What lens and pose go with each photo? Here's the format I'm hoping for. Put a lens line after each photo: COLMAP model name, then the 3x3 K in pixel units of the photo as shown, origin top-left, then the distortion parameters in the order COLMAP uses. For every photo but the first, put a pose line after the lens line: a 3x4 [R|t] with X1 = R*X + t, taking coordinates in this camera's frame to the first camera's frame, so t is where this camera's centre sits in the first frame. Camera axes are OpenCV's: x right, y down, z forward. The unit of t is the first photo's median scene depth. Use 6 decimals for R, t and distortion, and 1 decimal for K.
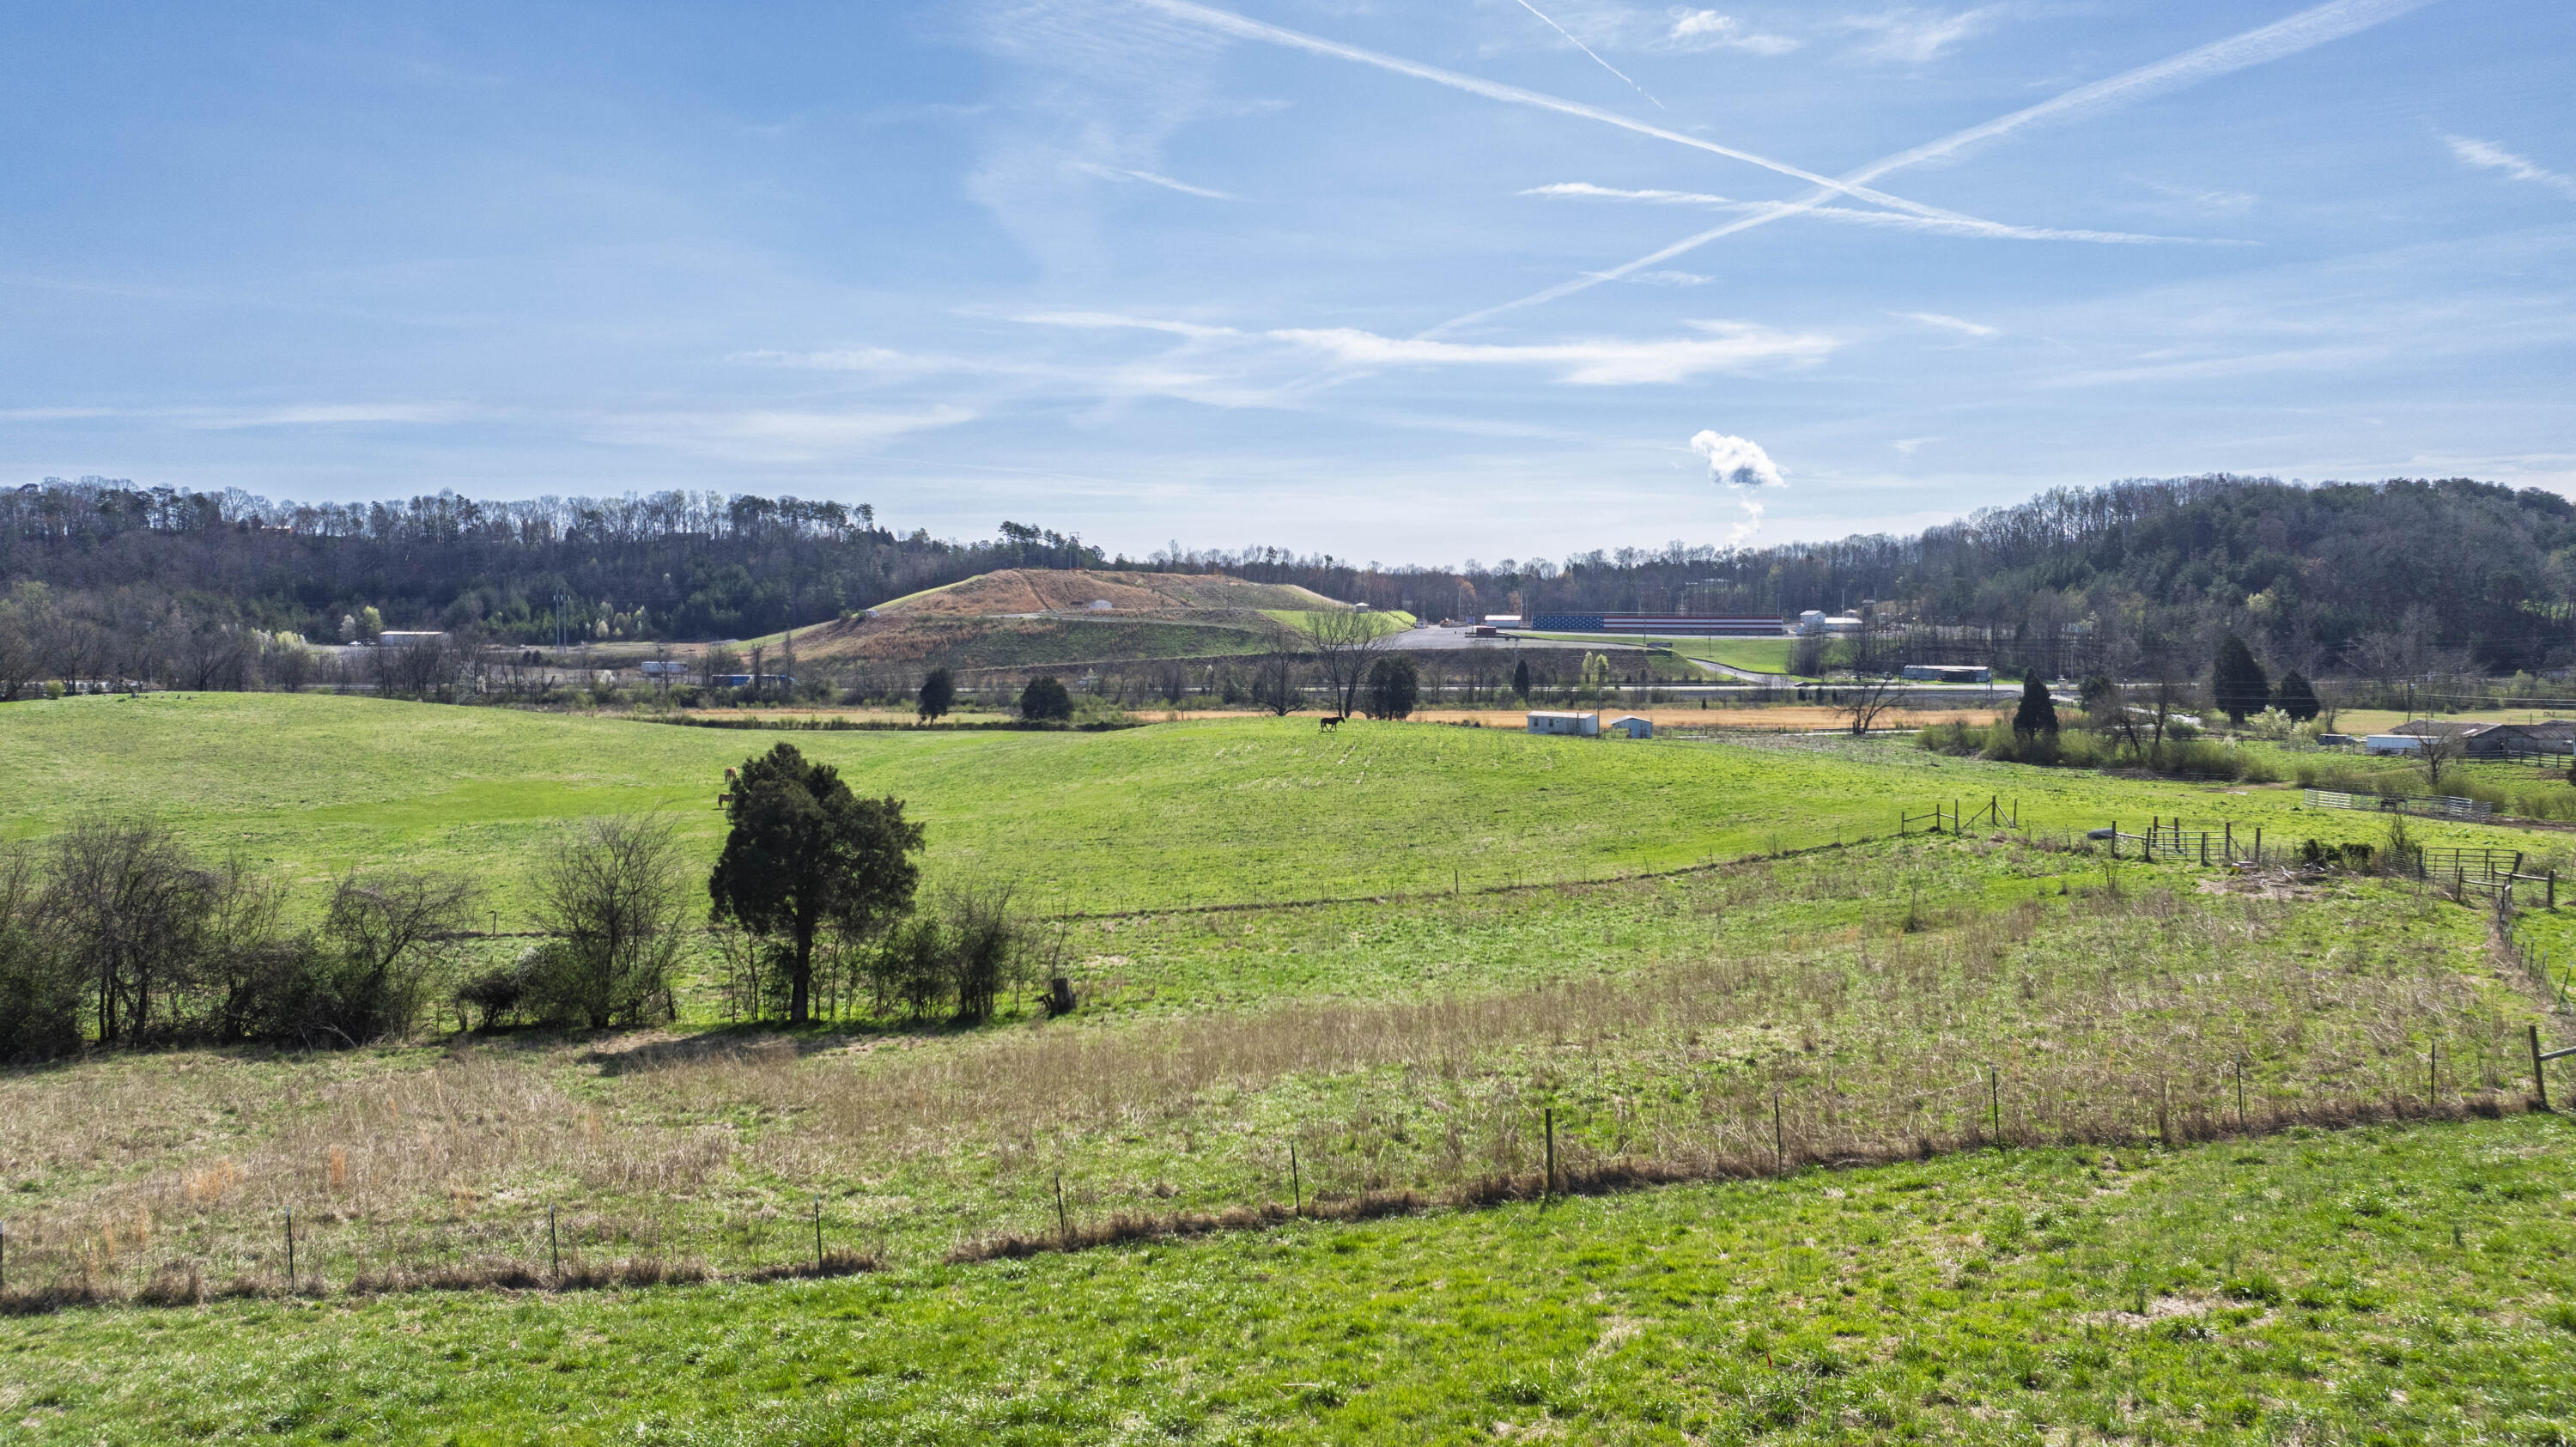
lens RADIAL K [[1822.3, 0, 1288.8], [0, 1822.3, 728.2], [0, 0, 1]] dist [-0.031291, 0.036545]
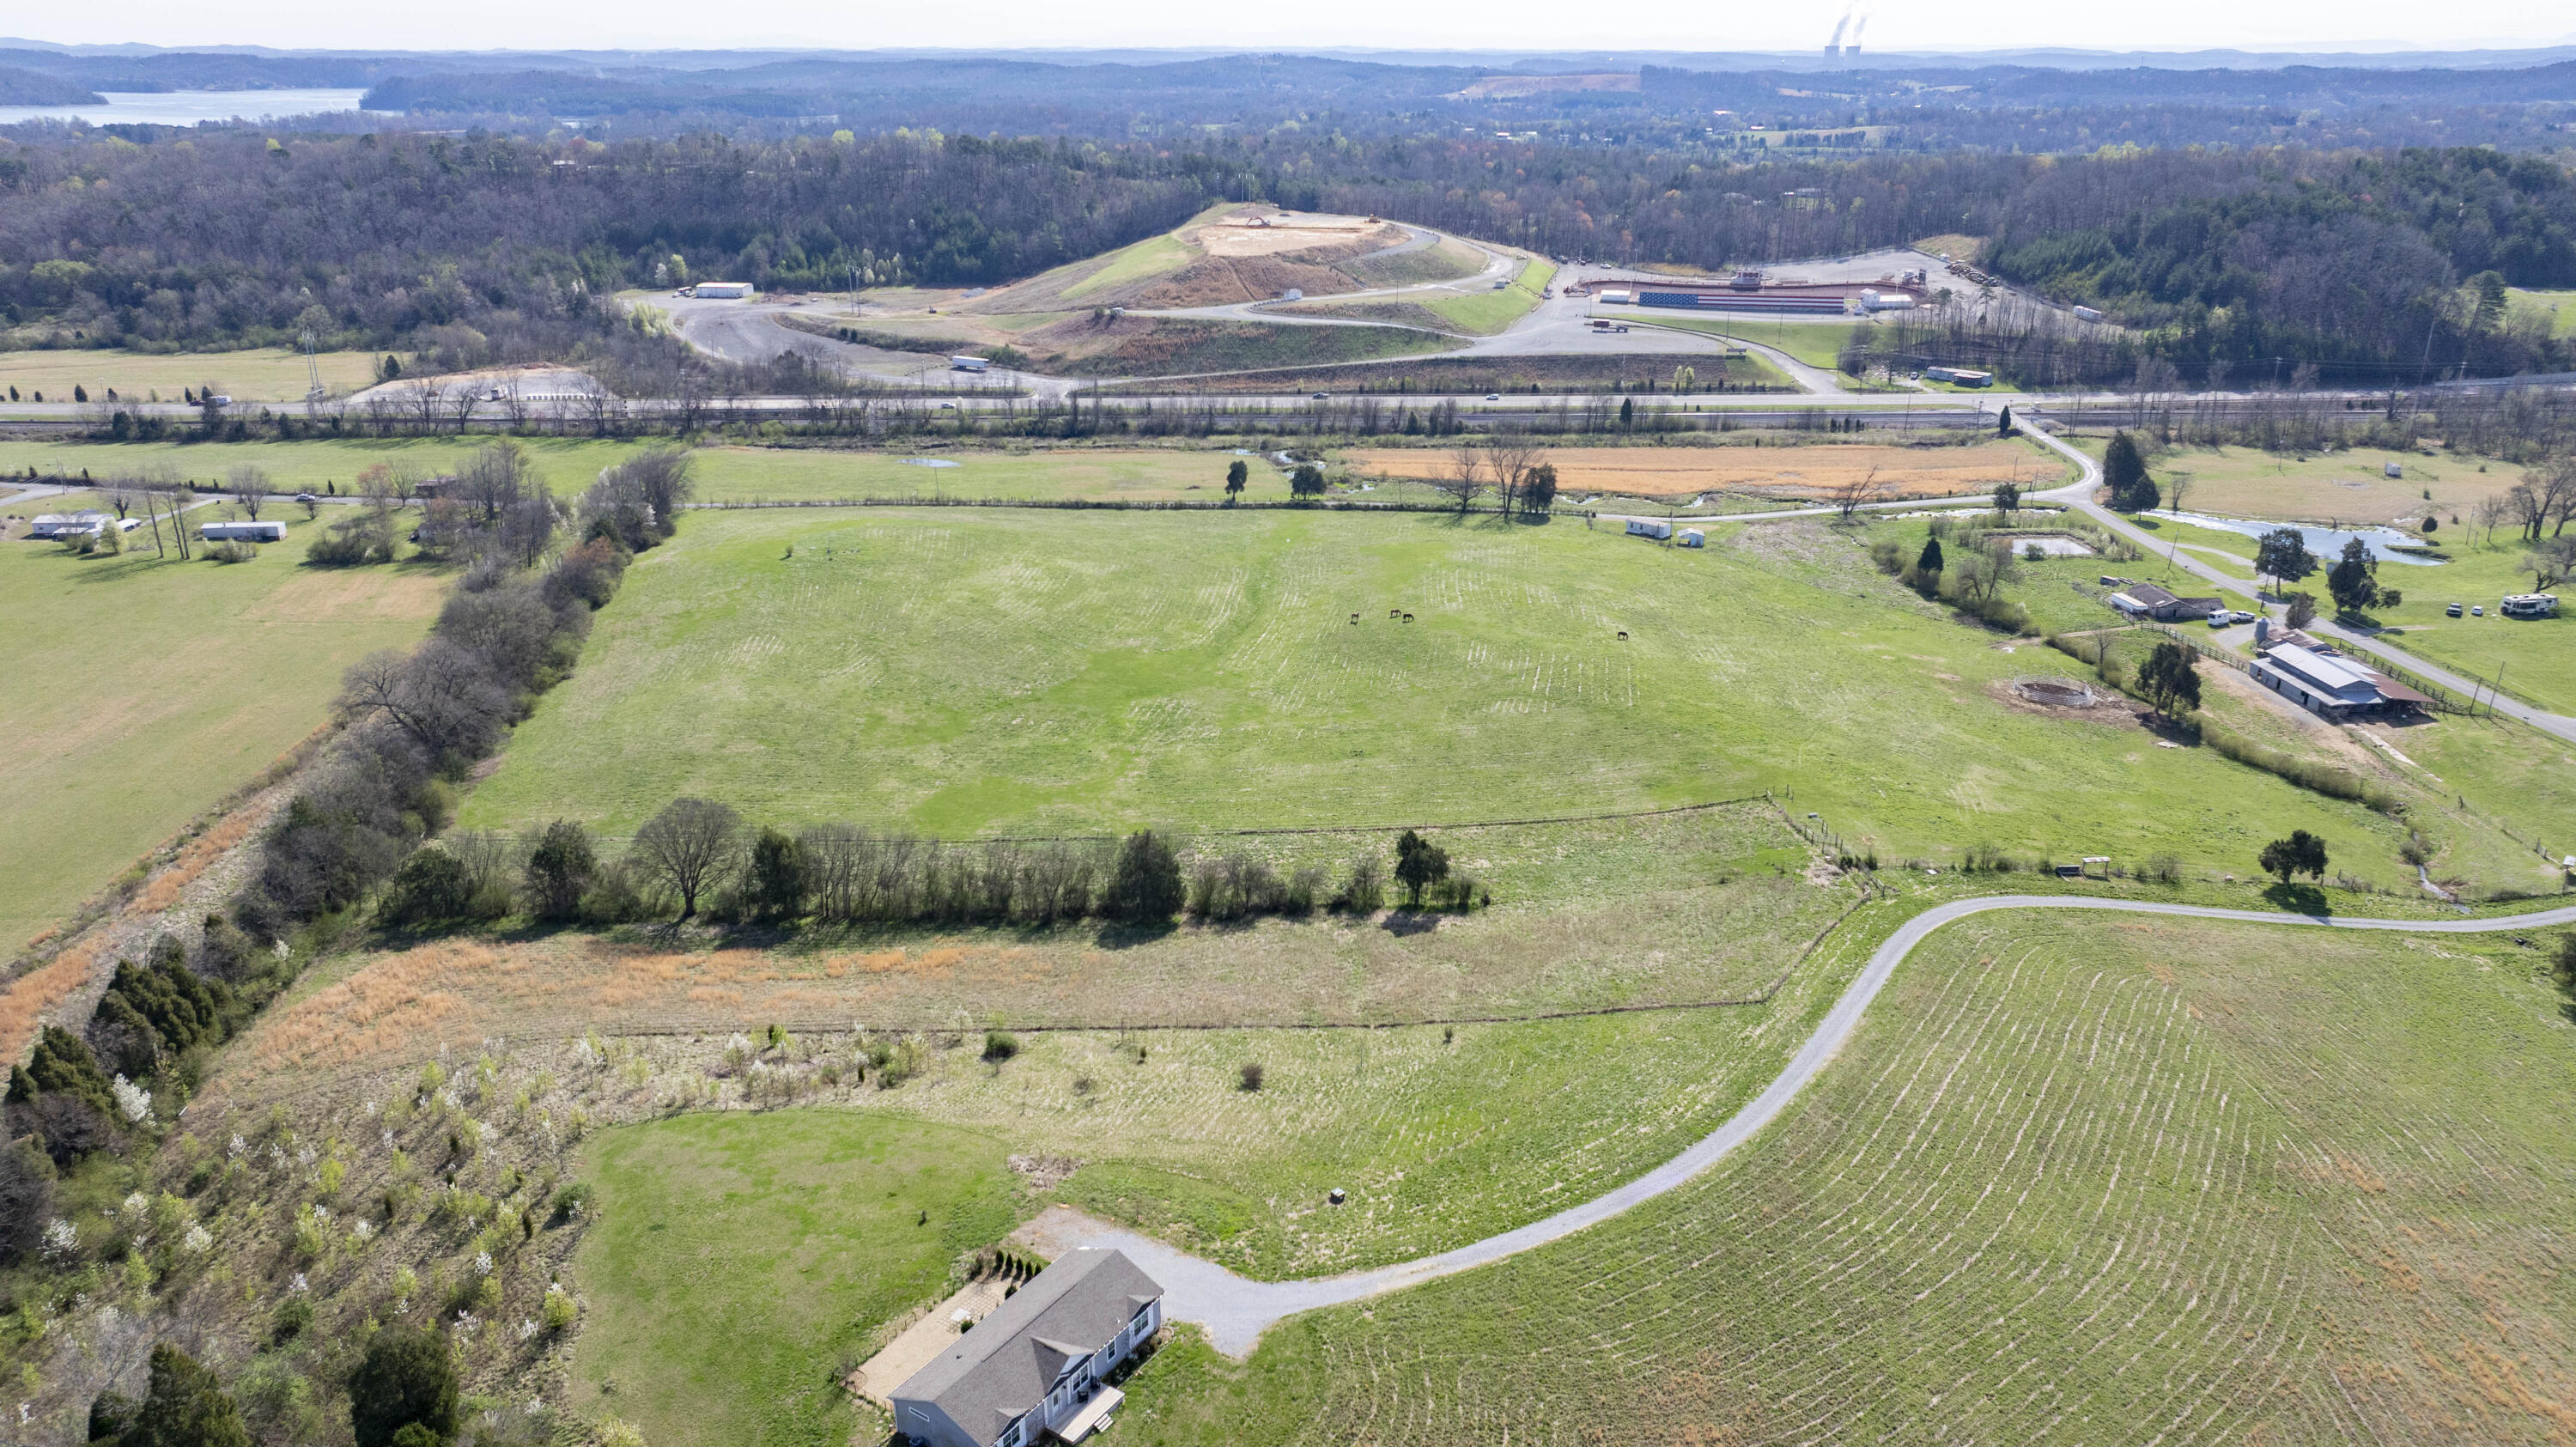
lens RADIAL K [[1822.3, 0, 1295.3], [0, 1822.3, 723.4], [0, 0, 1]] dist [-0.031291, 0.036545]
pose [[0.998829, 0.014629, -0.046113, -0.032861], [-0.000620, 0.956981, 0.290149, -0.120935], [0.048374, -0.289781, 0.955870, -0.234312]]
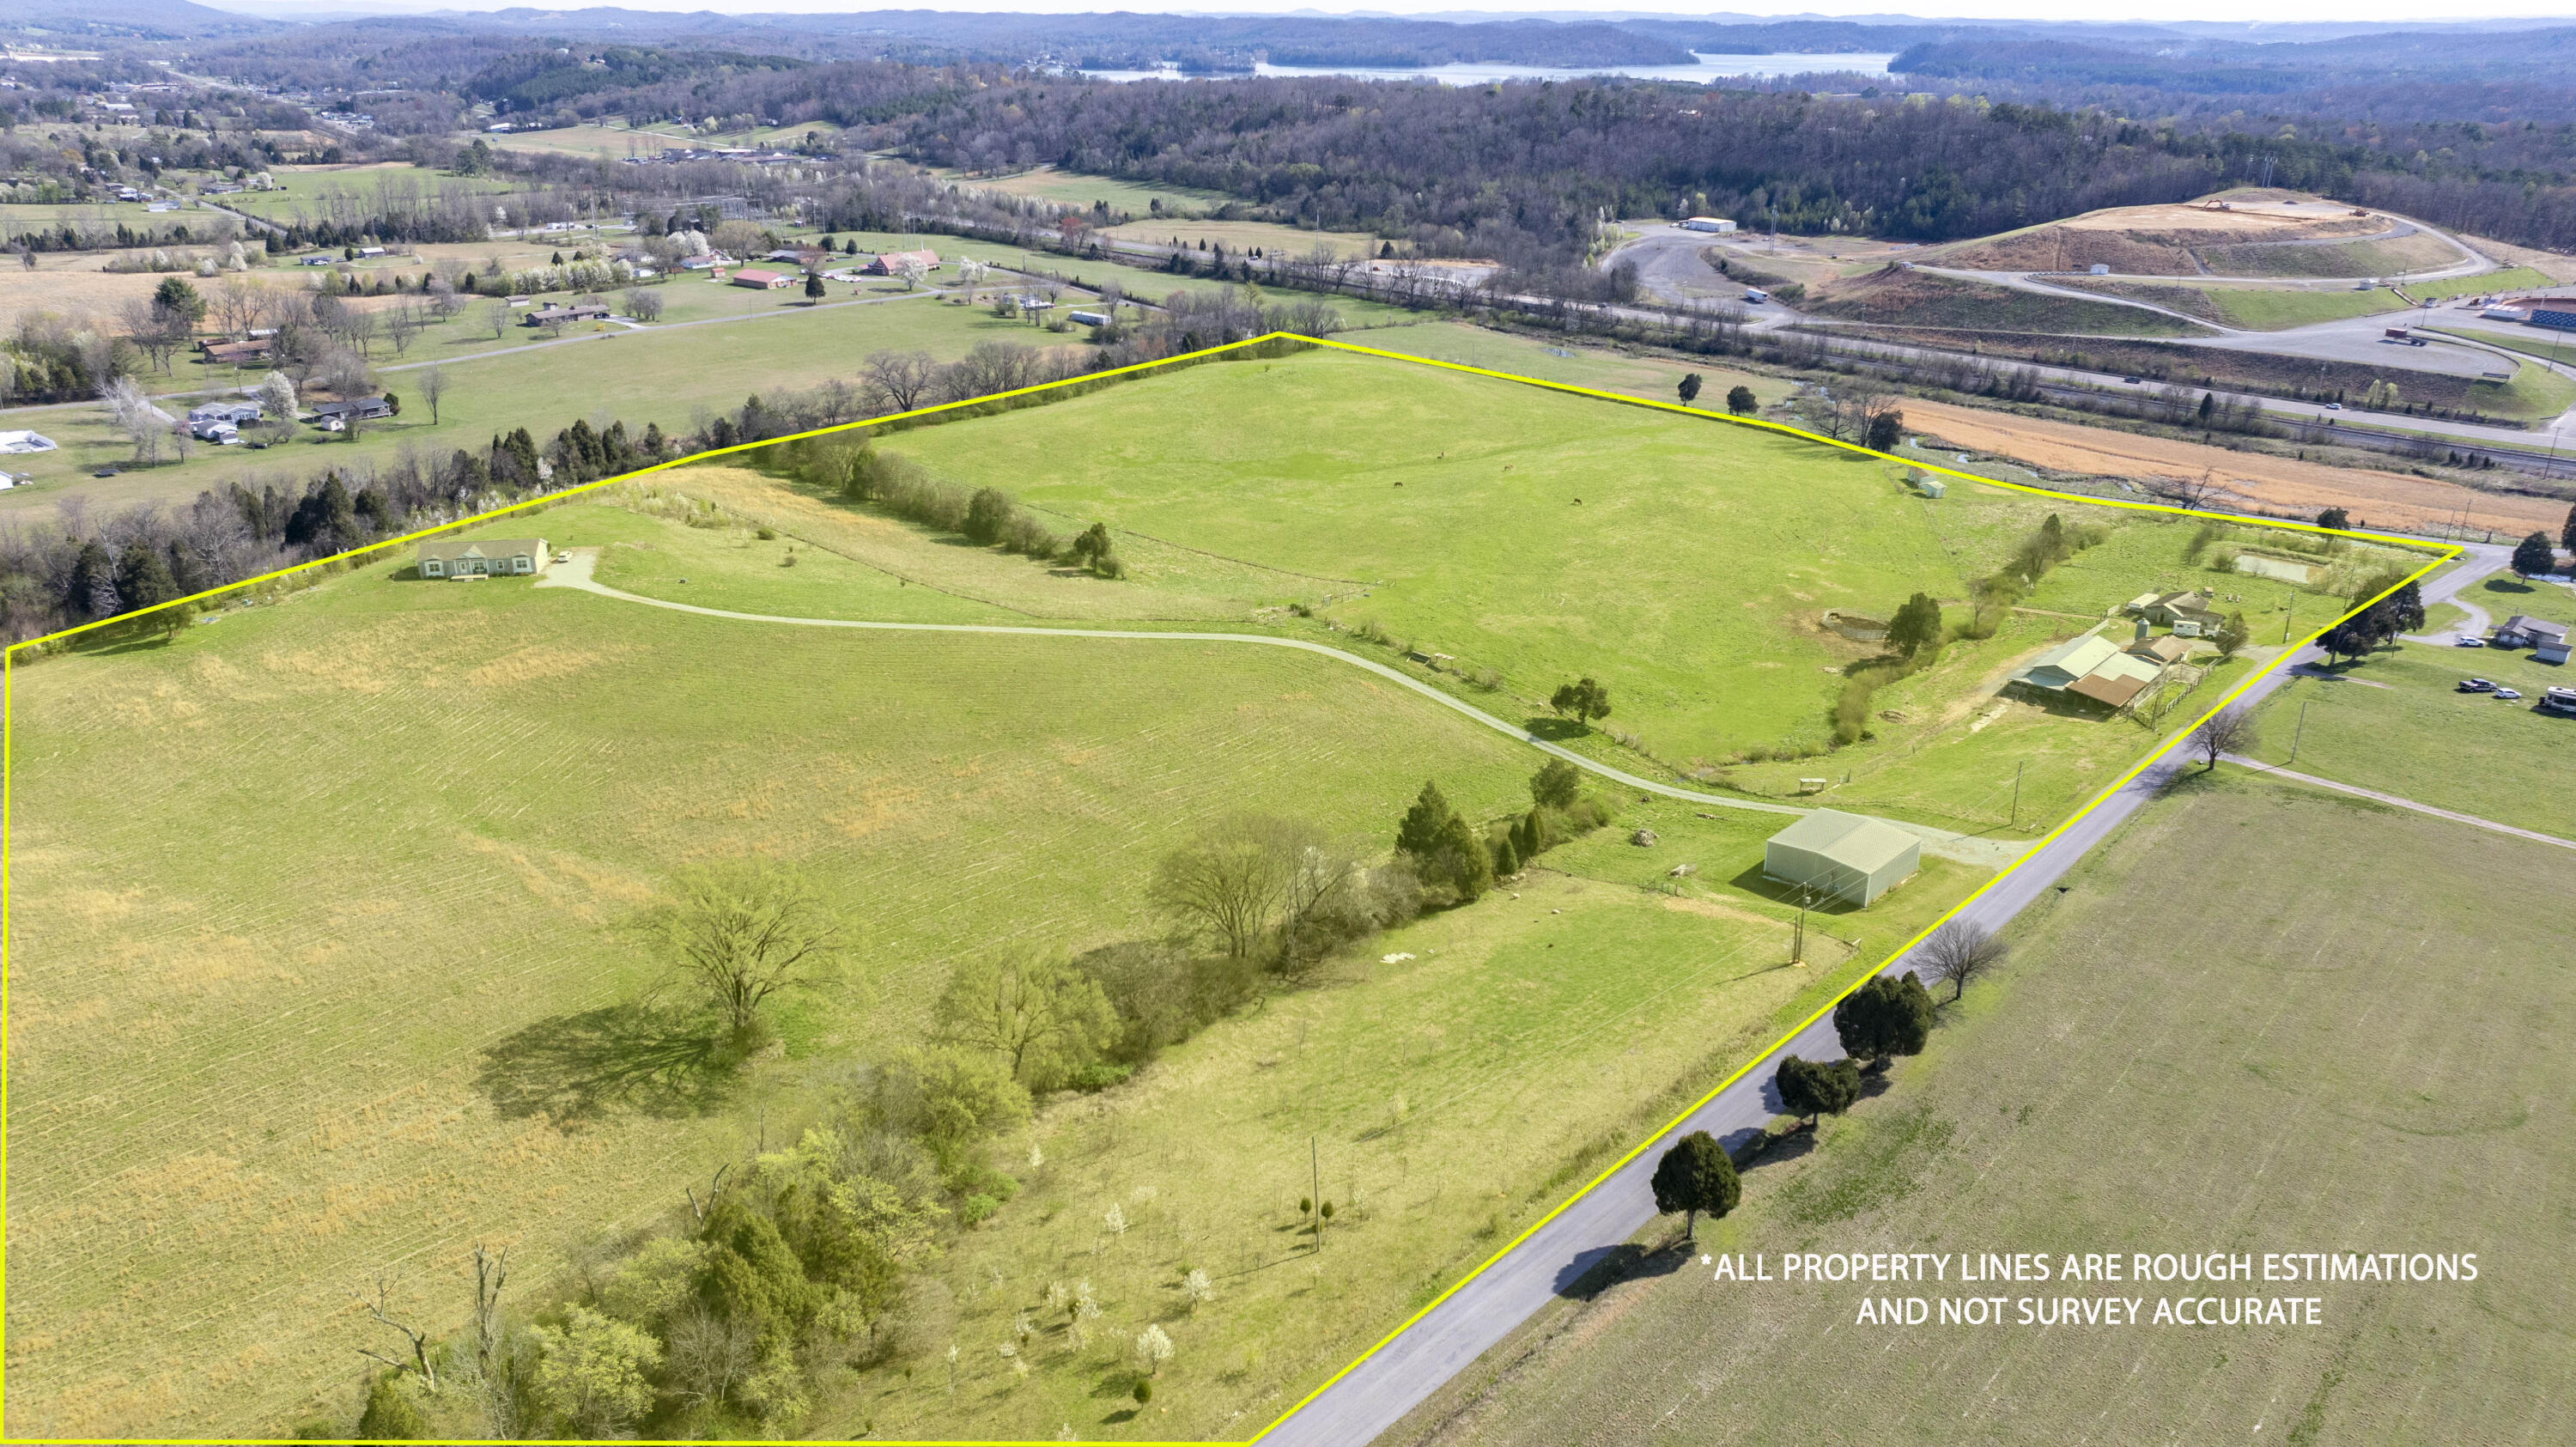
lens RADIAL K [[1822.3, 0, 1298.9], [0, 1822.3, 717.1], [0, 0, 1]] dist [-0.031291, 0.036545]
pose [[0.653642, 0.275188, -0.704999, 0.406963], [-0.051422, 0.945544, 0.321406, -0.121122], [0.755054, -0.173832, 0.632199, -0.208823]]
